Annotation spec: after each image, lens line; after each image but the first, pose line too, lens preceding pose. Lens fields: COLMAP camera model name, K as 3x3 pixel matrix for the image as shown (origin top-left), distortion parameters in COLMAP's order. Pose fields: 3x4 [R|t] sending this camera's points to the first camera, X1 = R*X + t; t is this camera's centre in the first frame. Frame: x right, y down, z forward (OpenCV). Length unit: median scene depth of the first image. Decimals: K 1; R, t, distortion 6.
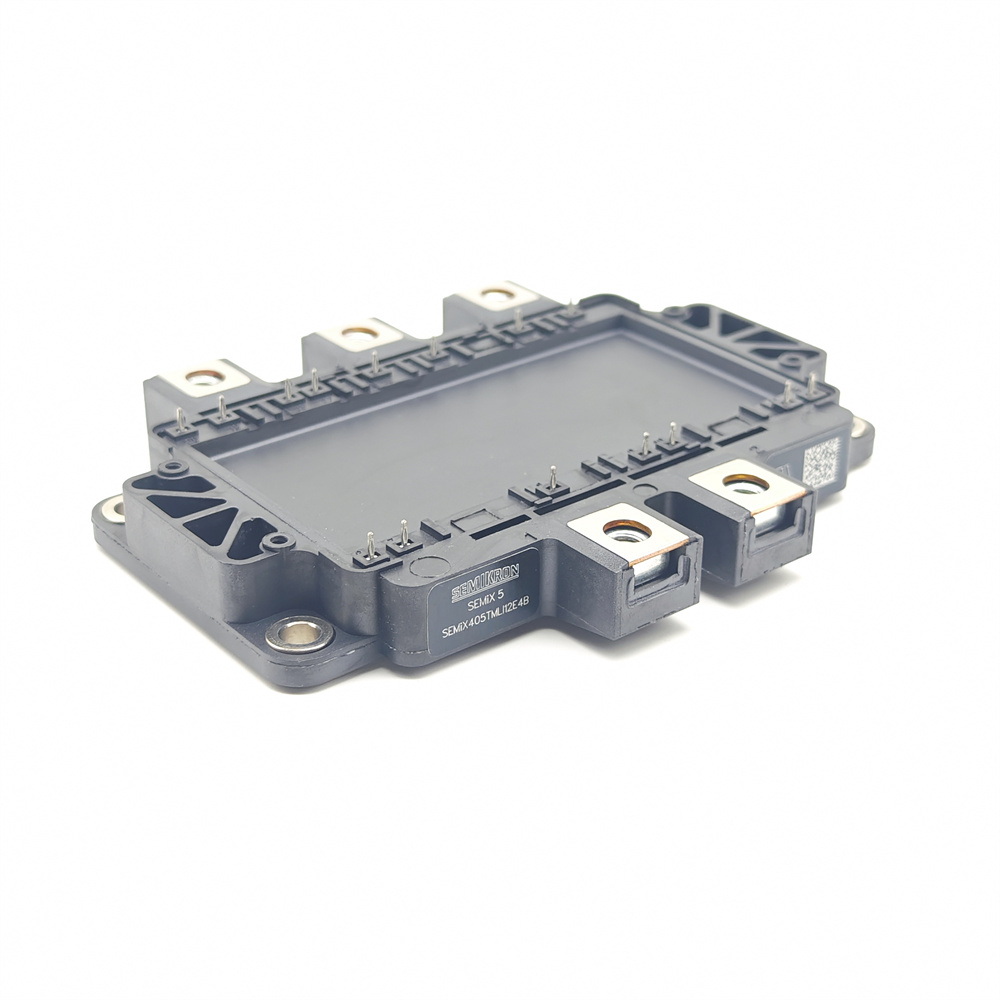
lens RADIAL K [[1805.2, 0, 500.0], [0, 1805.2, 500.0], [0, 0, 1]] dist [0.231730, 0.025927]
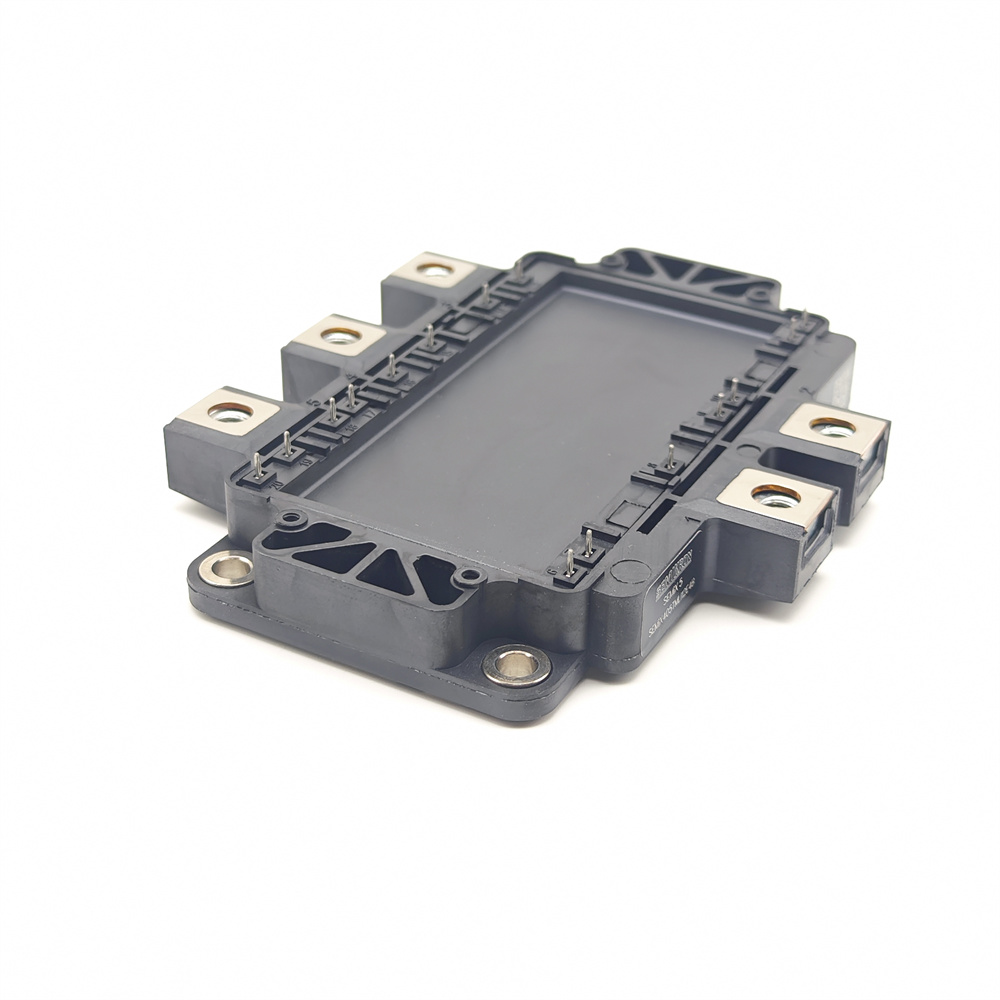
lens RADIAL K [[1805.2, 0, 500.0], [0, 1805.2, 500.0], [0, 0, 1]] dist [0.231730, 0.025927]
pose [[0.922048, -0.192835, 0.335621, -0.387637], [0.167280, 0.980435, 0.103753, -0.105086], [-0.349062, -0.039523, 0.936266, 0.081673]]
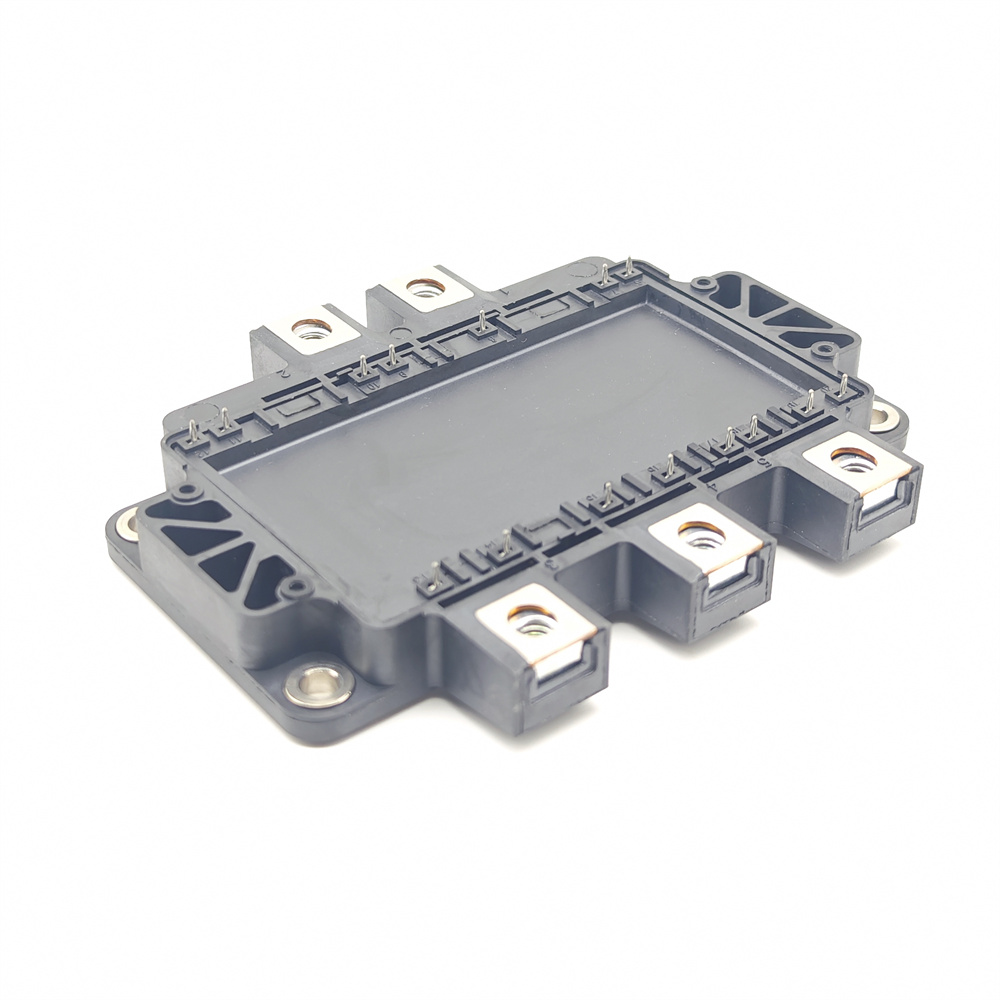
lens RADIAL K [[1805.2, 0, 500.0], [0, 1805.2, 500.0], [0, 0, 1]] dist [0.231730, 0.025927]
pose [[0.999960, 0.001484, -0.008845, -0.003215], [-0.000275, 0.990829, 0.135123, -0.142863], [0.008964, -0.135115, 0.990789, 0.034045]]
